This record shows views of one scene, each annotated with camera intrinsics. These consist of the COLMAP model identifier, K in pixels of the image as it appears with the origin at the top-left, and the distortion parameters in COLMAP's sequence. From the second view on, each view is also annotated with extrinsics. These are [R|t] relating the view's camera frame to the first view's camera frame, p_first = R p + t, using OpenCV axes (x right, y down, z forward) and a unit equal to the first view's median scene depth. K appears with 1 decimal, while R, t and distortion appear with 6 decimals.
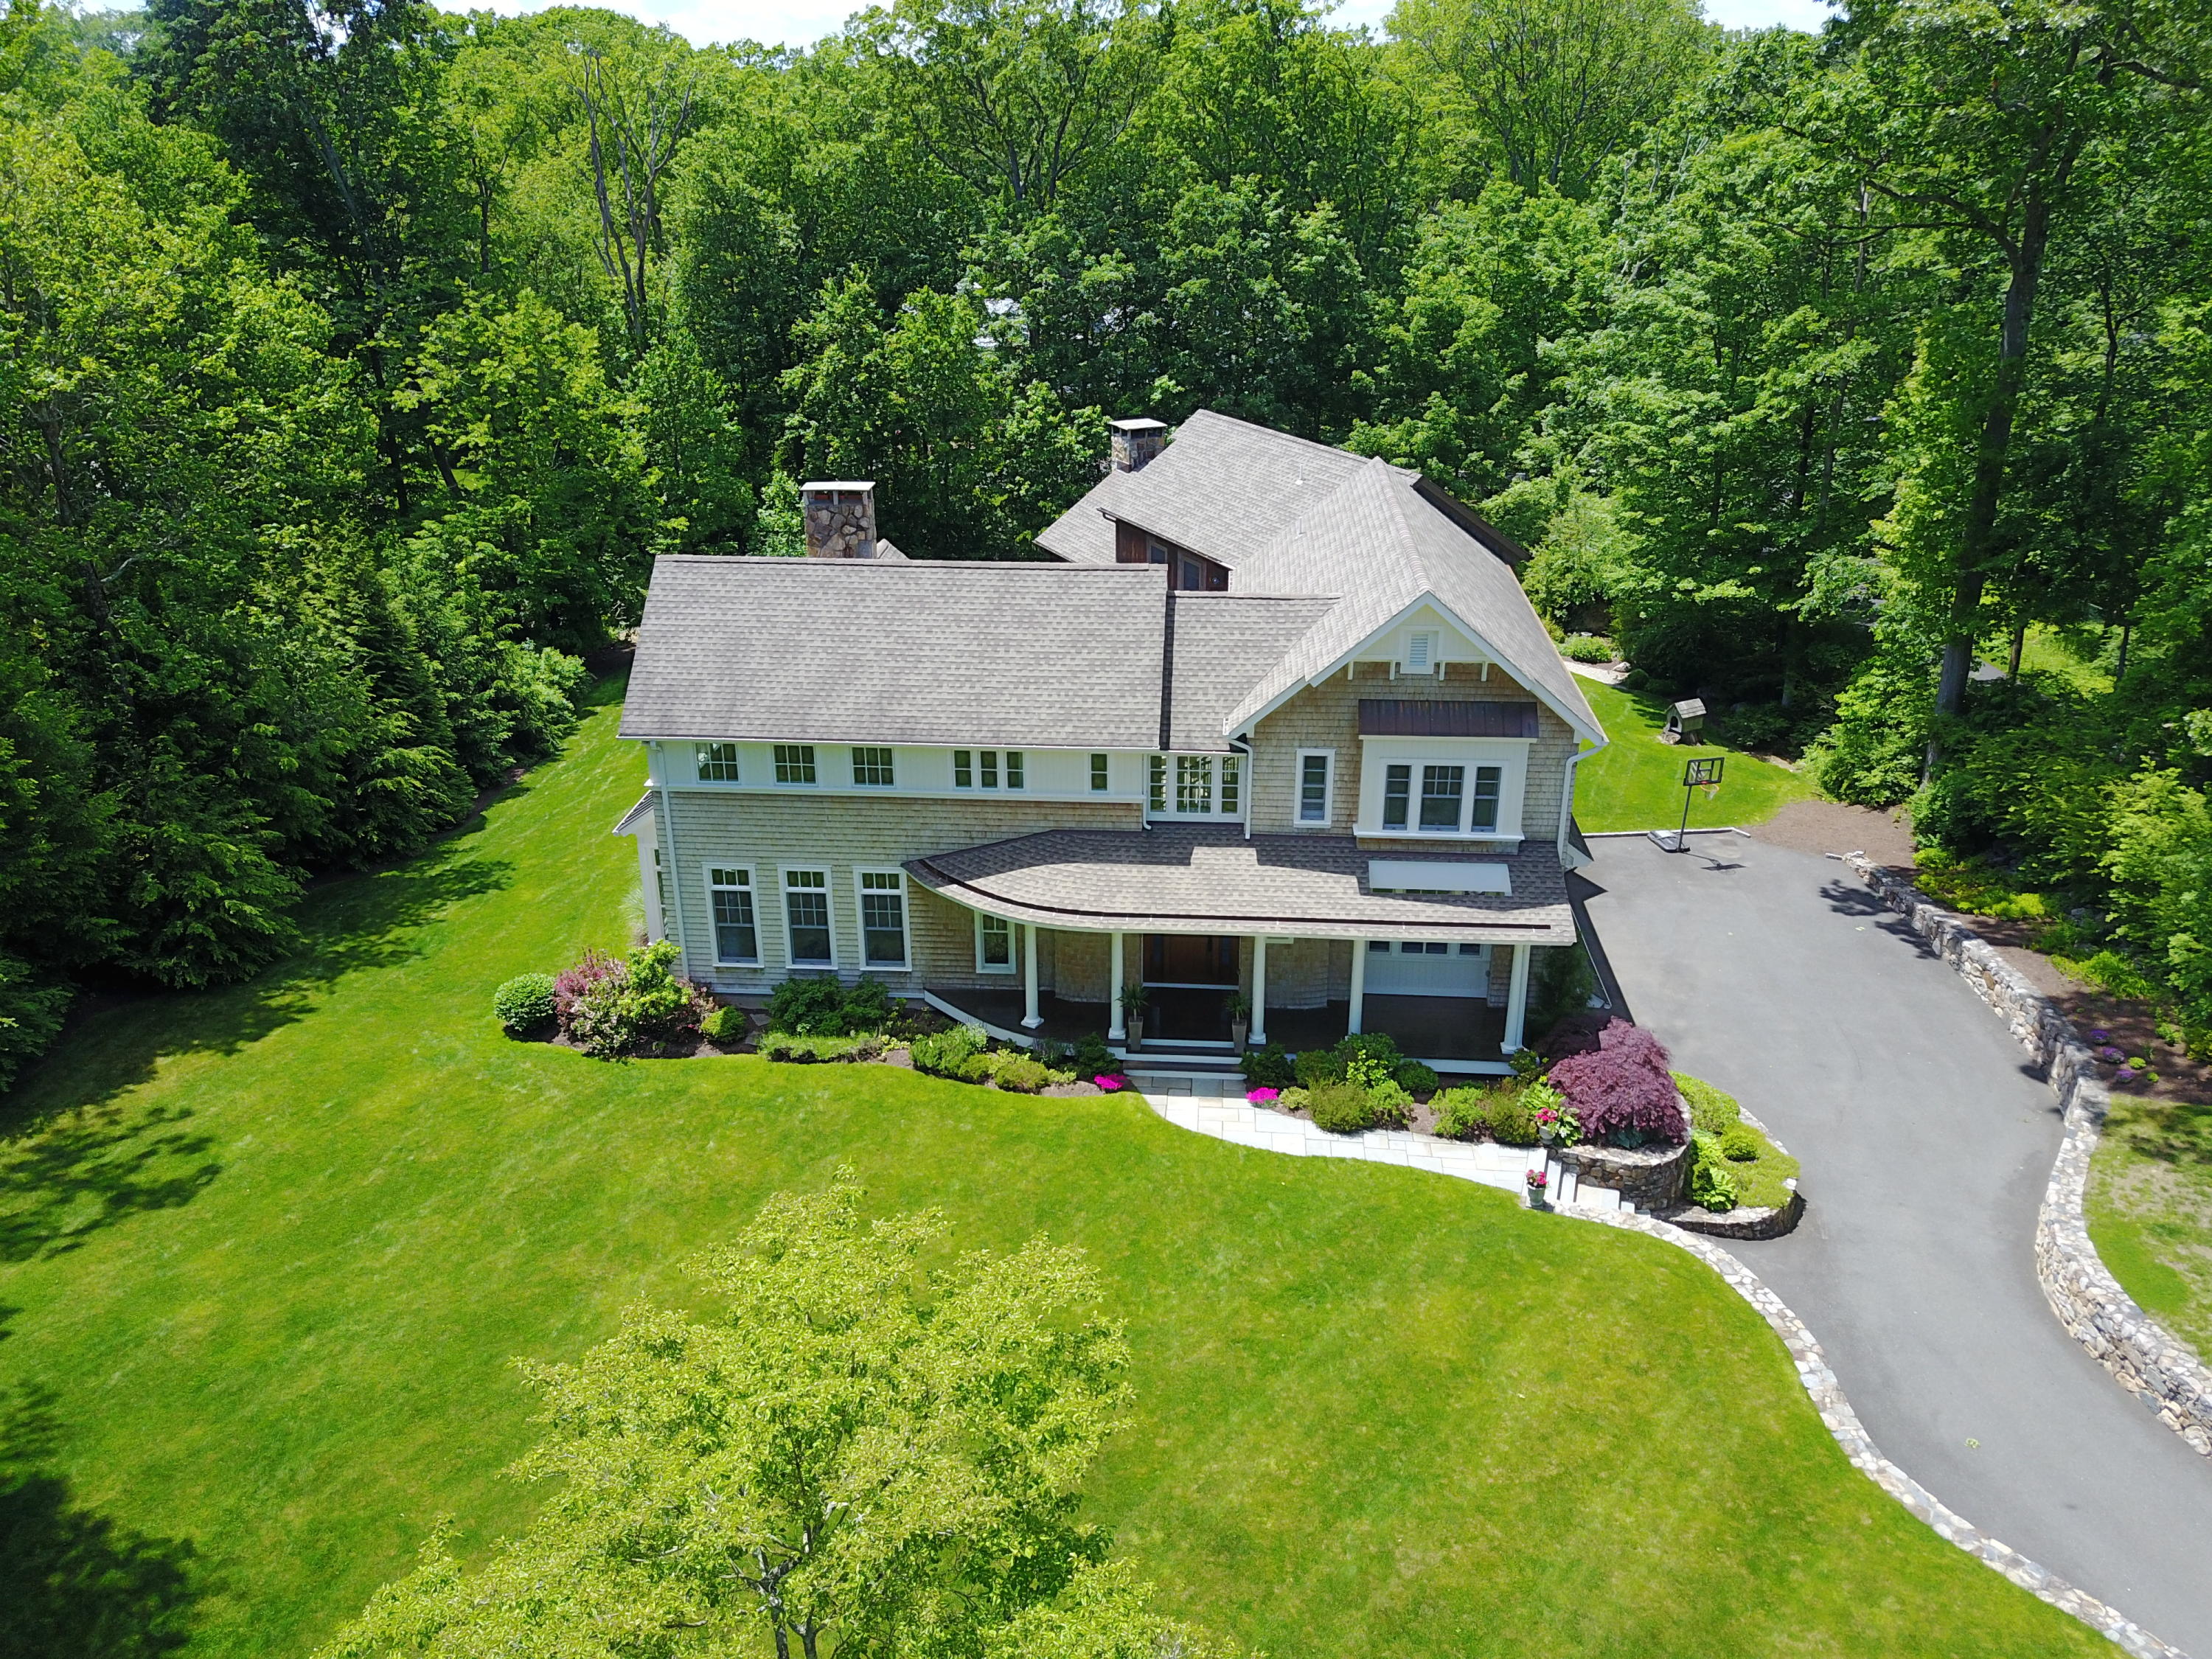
lens RADIAL K [[1681.8, 0, 1135.9], [0, 1681.8, 829.9], [0, 0, 1]] dist [-0.002261, -0.000420]
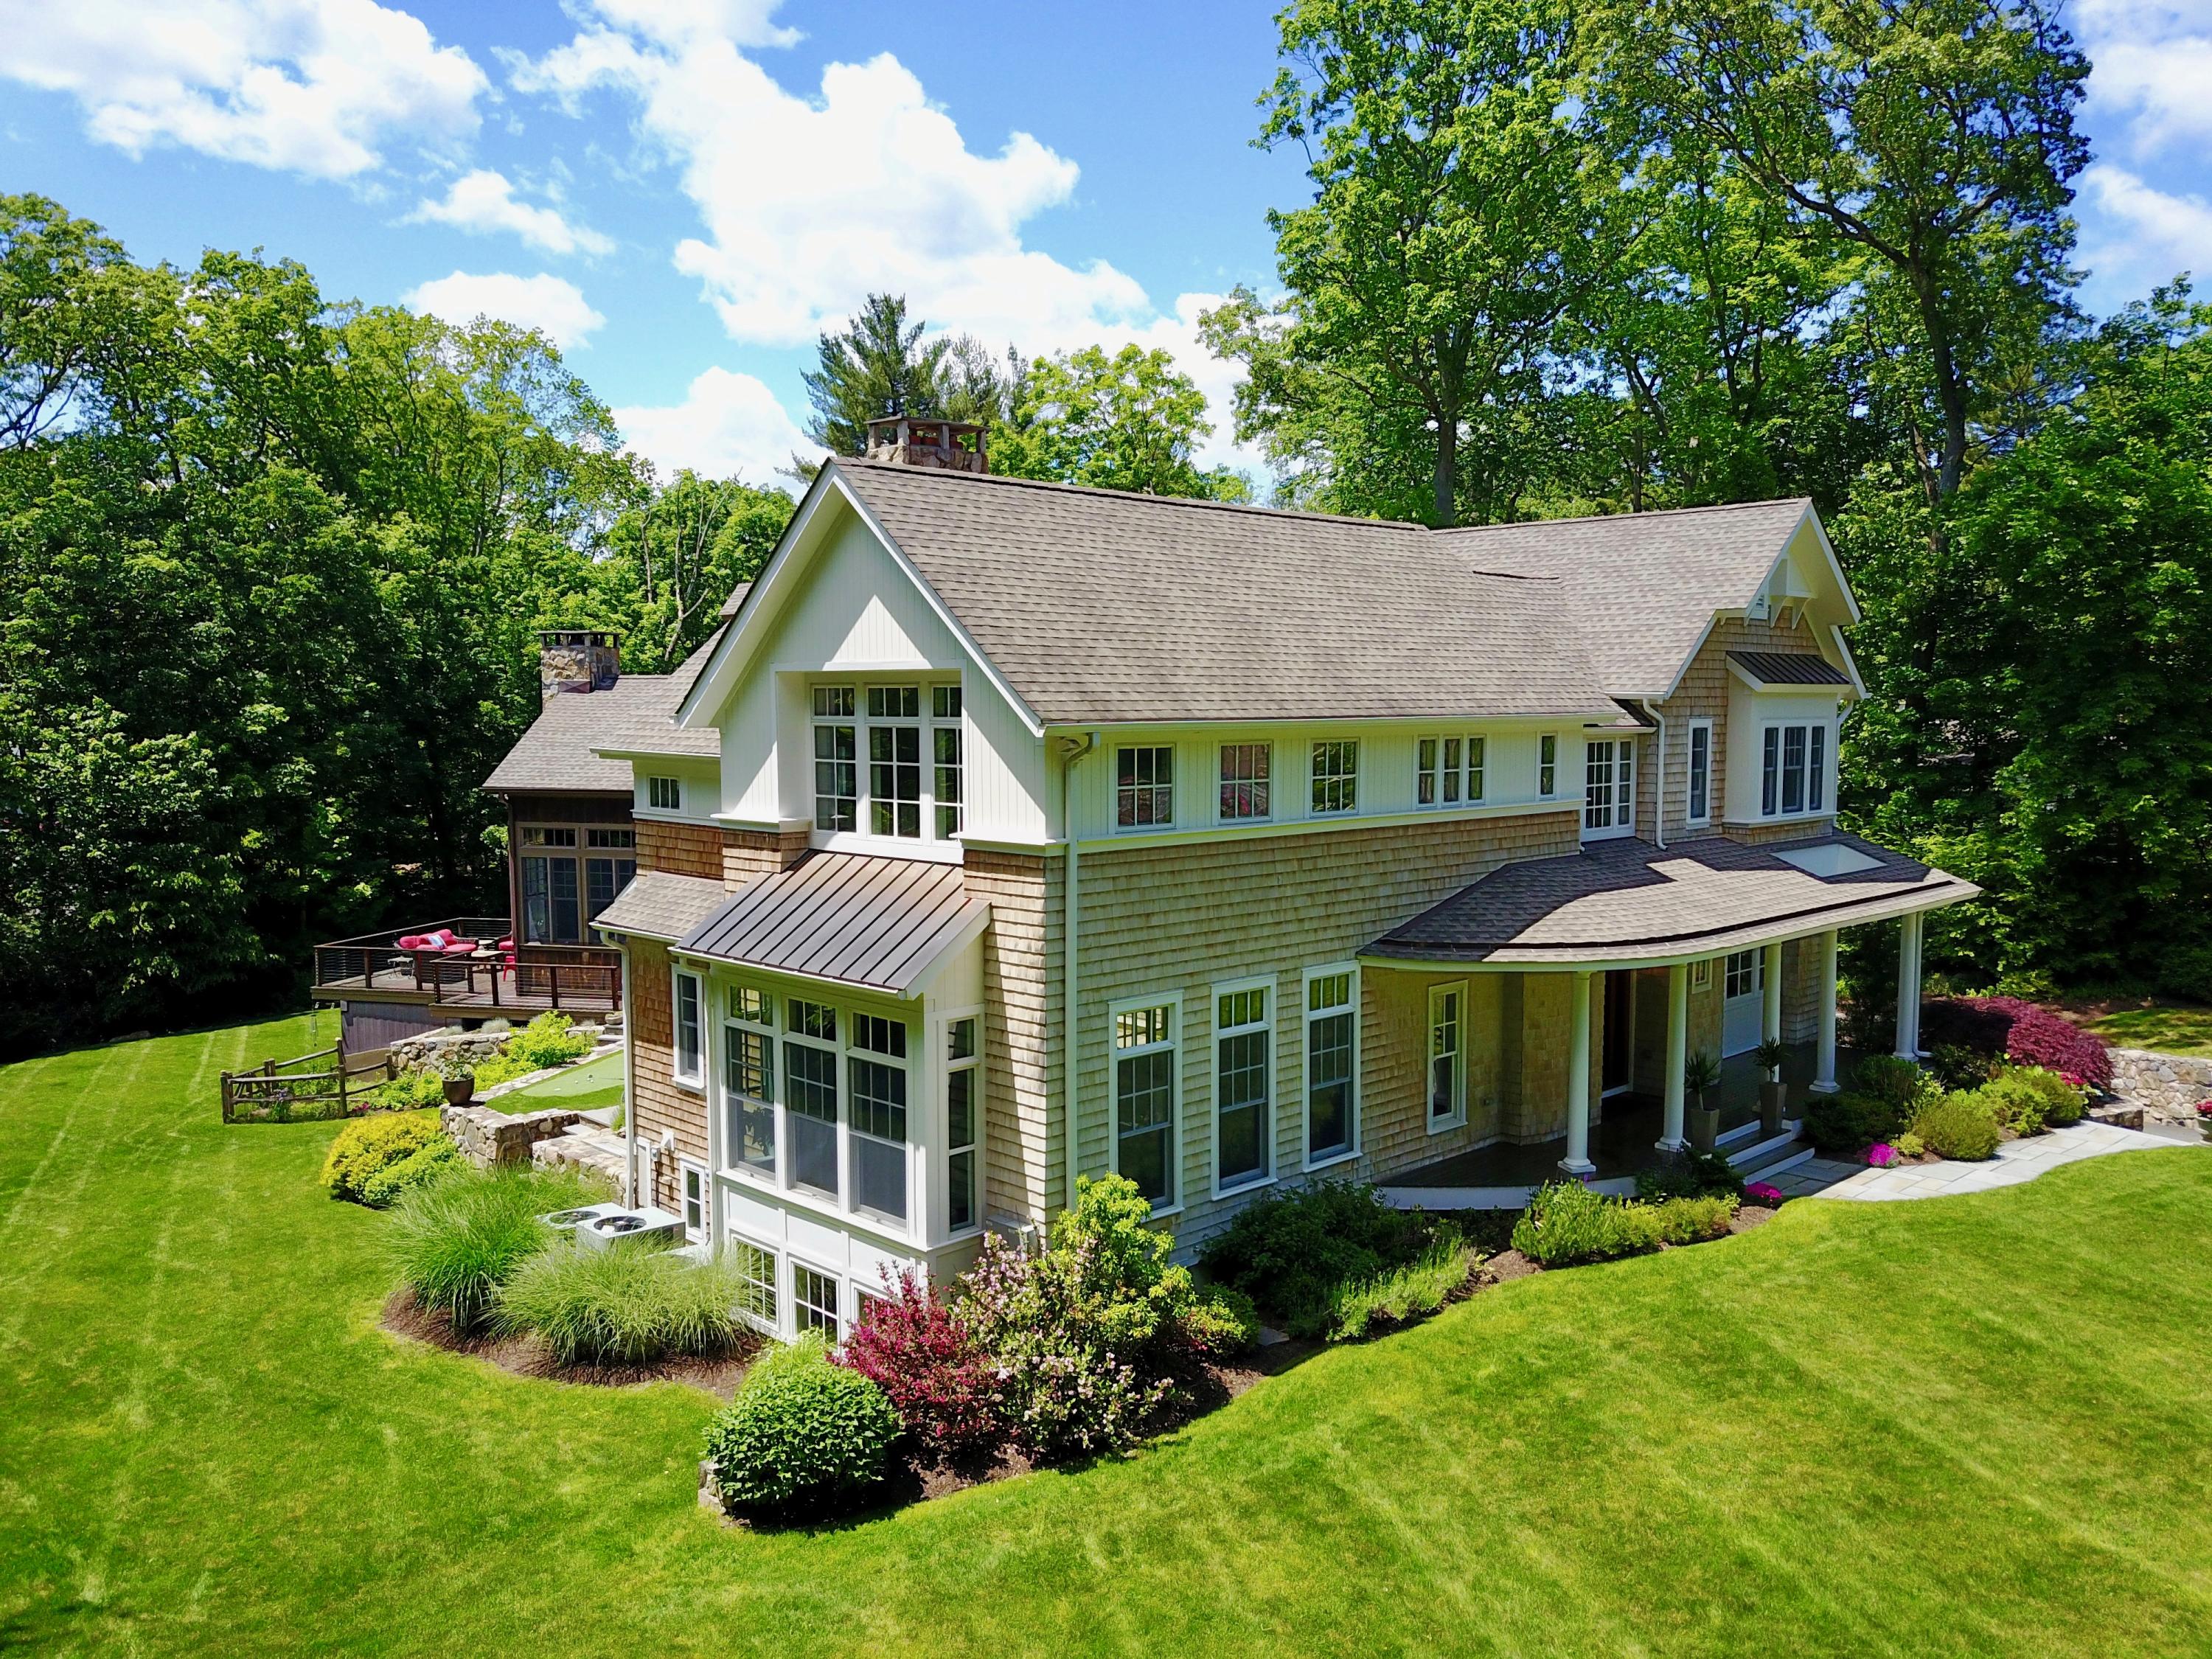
lens RADIAL K [[1698.2, 0, 1106.0], [0, 1698.2, 829.5], [0, 0, 1]] dist [0.072011, -0.253915]
pose [[0.678429, -0.060121, 0.732202, -0.642447], [0.286523, 0.939377, -0.188348, 0.067705], [-0.676490, 0.337573, 0.654527, 0.678817]]
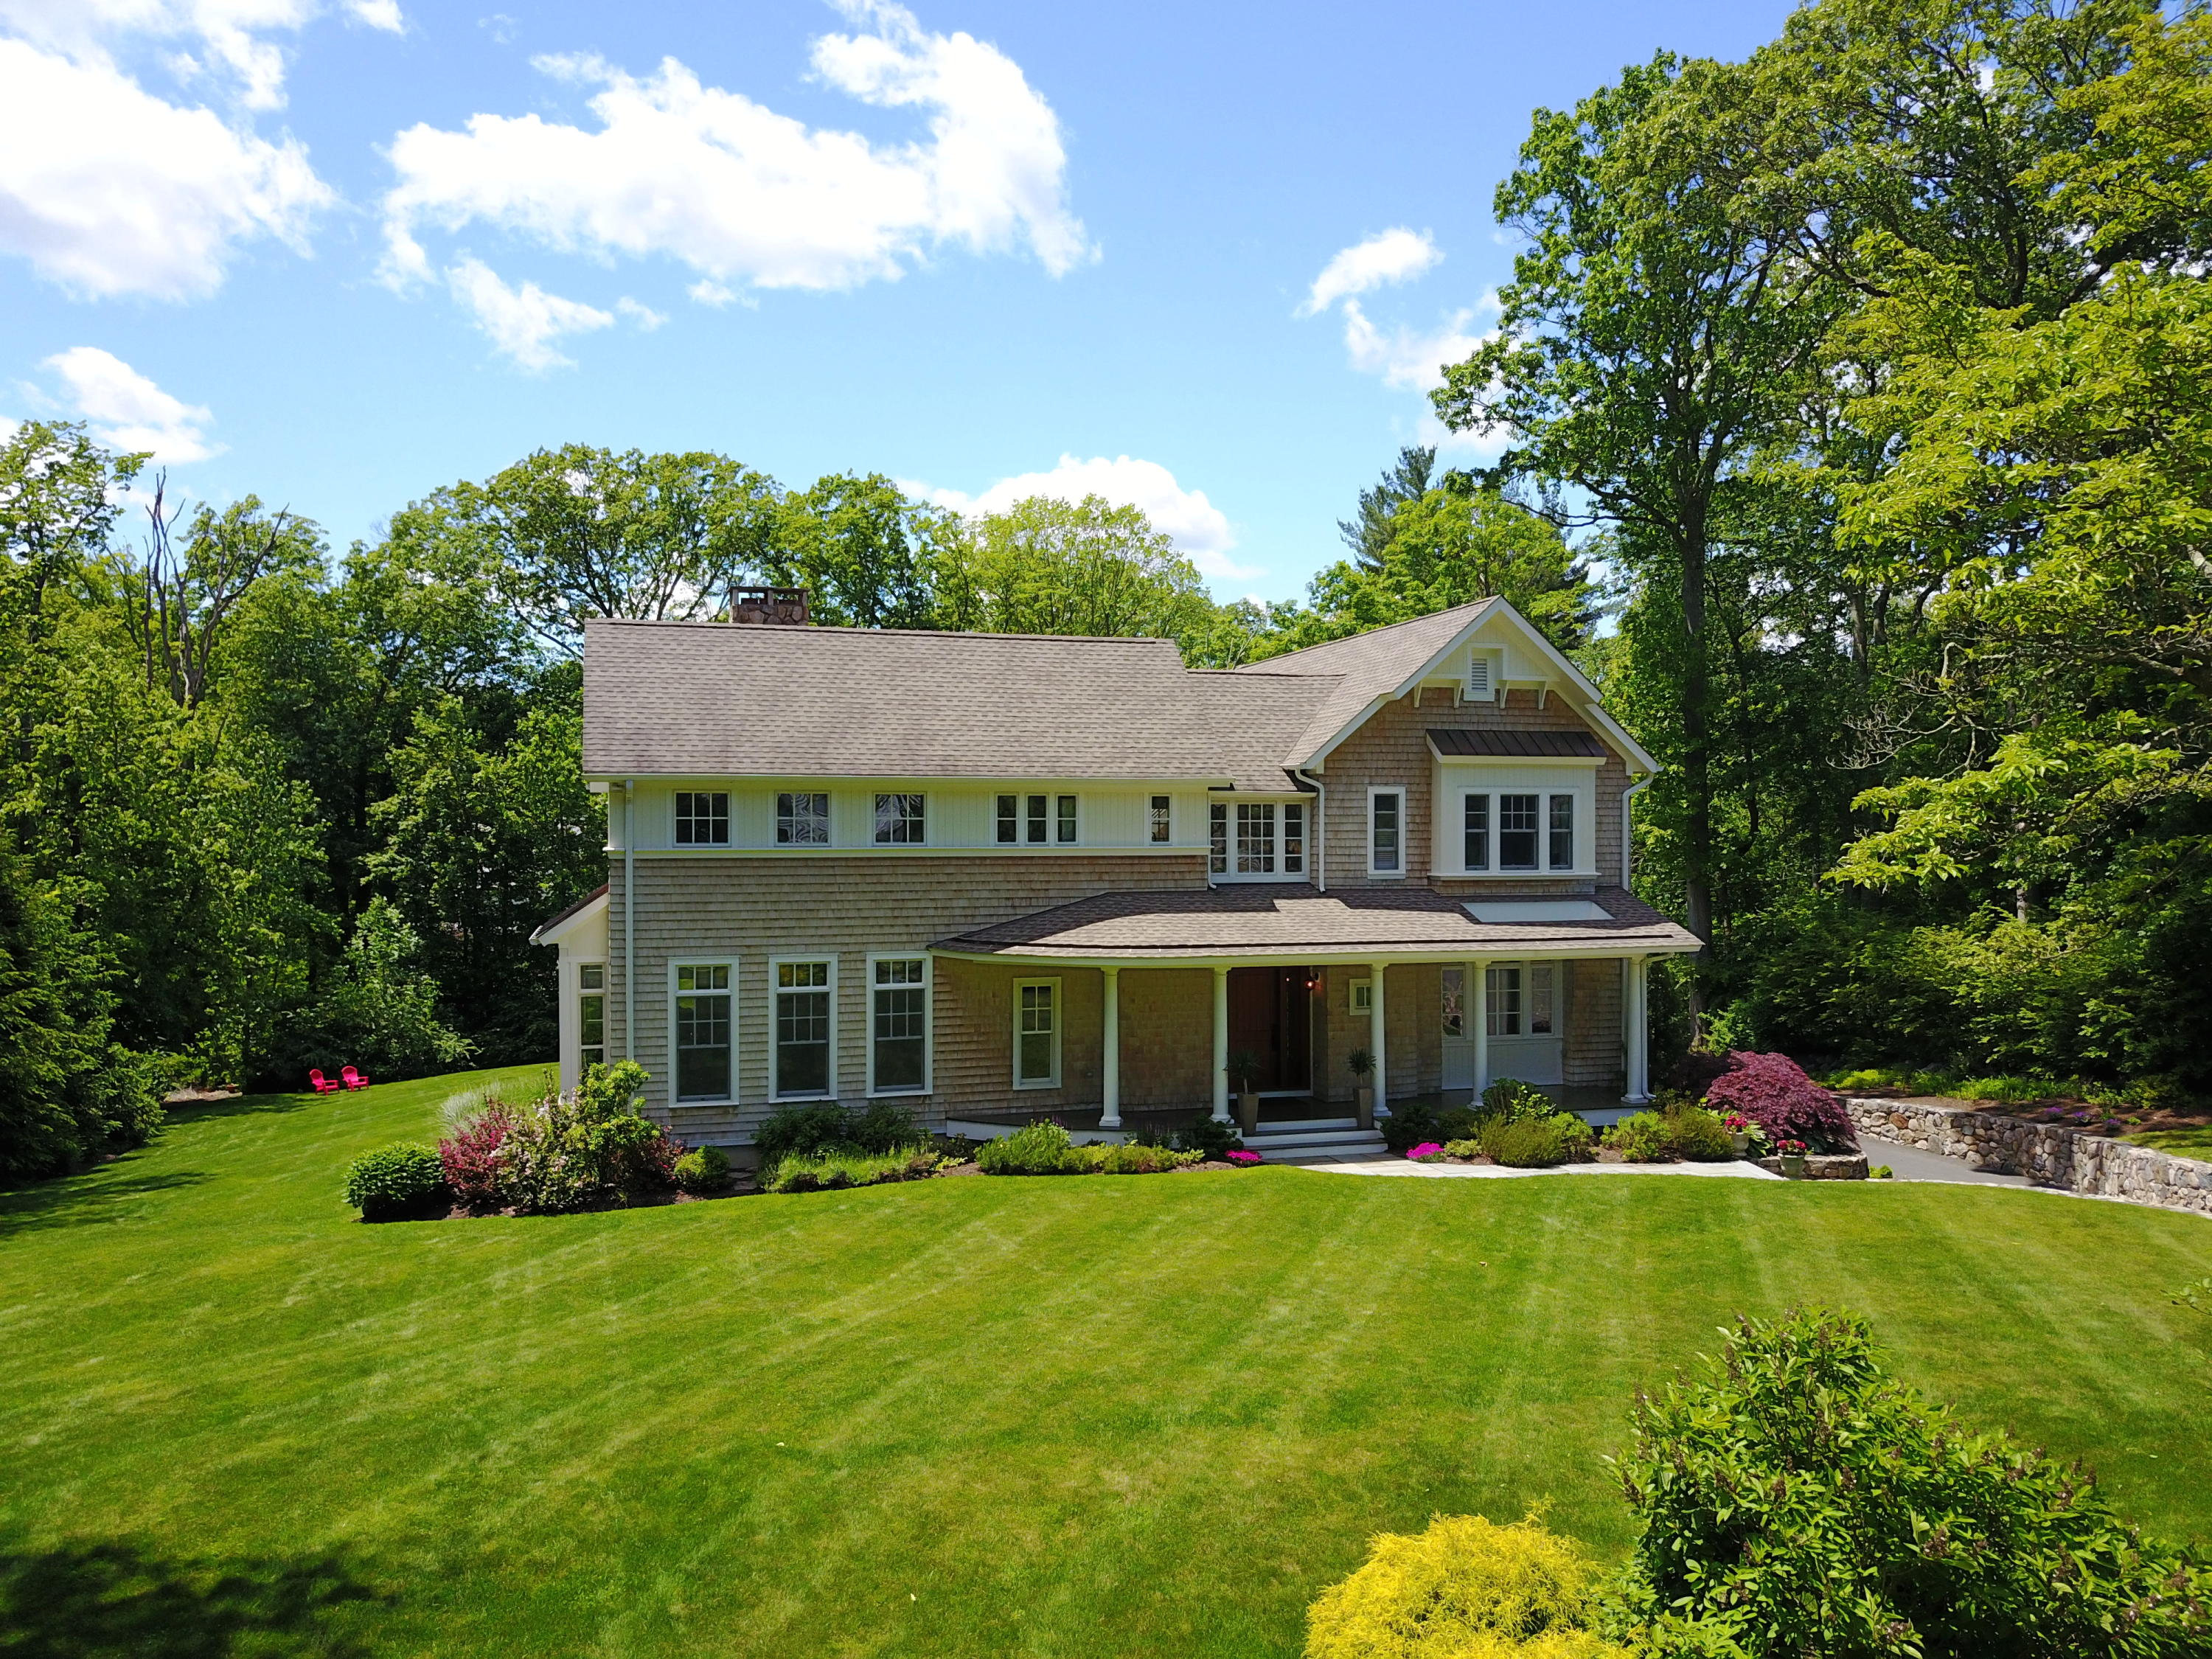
lens RADIAL K [[1698.2, 0, 1106.0], [0, 1698.2, 829.5], [0, 0, 1]] dist [0.072011, -0.253915]
pose [[0.943524, -0.004626, 0.331271, -0.339158], [0.133157, 0.920881, -0.366398, 0.288552], [-0.303367, 0.389816, 0.869489, 0.244655]]
